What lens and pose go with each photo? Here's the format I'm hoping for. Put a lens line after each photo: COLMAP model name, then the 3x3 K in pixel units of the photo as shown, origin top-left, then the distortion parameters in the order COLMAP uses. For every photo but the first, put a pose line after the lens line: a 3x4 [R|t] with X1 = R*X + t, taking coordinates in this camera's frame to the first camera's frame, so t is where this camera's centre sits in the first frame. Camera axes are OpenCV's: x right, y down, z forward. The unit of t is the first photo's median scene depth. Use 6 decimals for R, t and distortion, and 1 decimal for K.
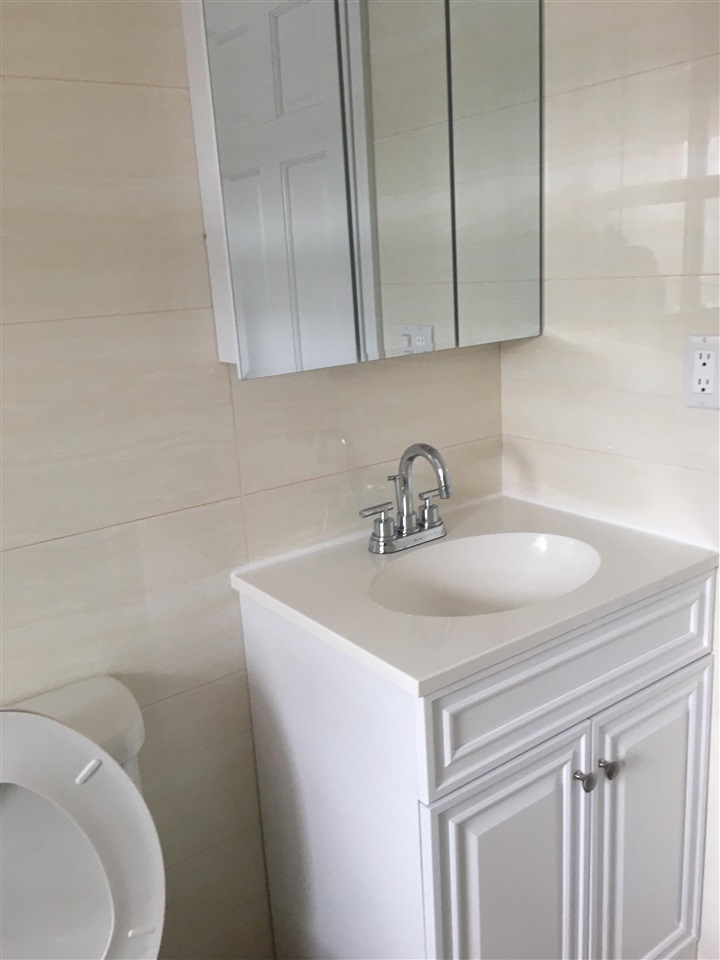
lens RADIAL K [[825.0, 0, 360.0], [0, 825.0, 480.0], [0, 0, 1]] dist [0.071753, -0.098841]
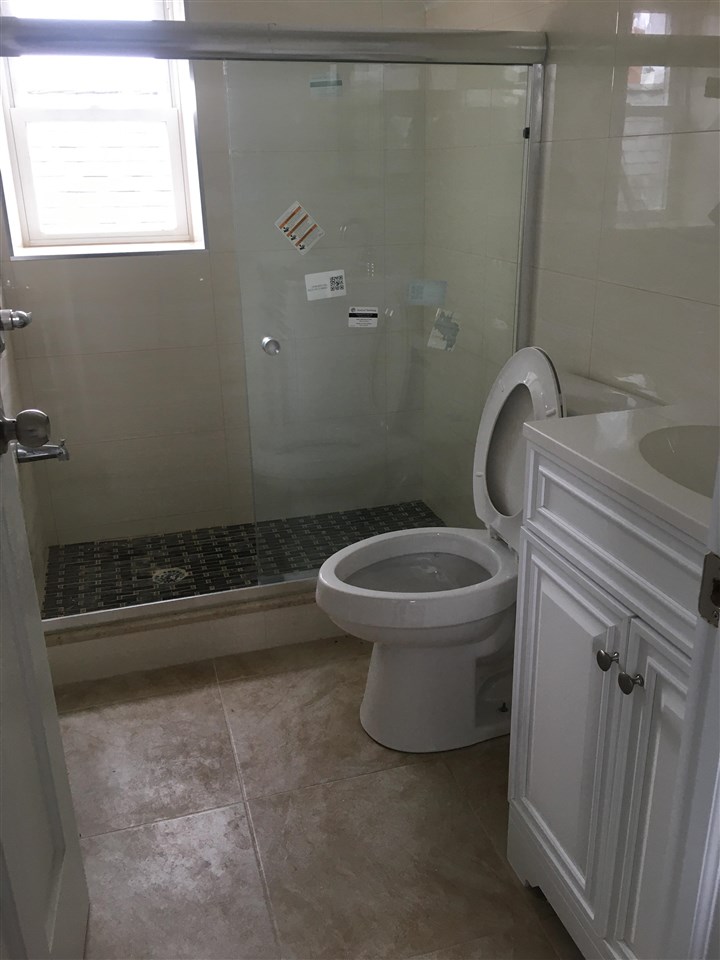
lens RADIAL K [[825.0, 0, 360.0], [0, 825.0, 480.0], [0, 0, 1]] dist [0.071753, -0.098841]
pose [[-0.318130, 0.394908, -0.861882, 0.966663], [-0.203880, 0.859344, 0.469000, -0.180137], [0.925865, 0.324923, -0.192869, 0.749542]]
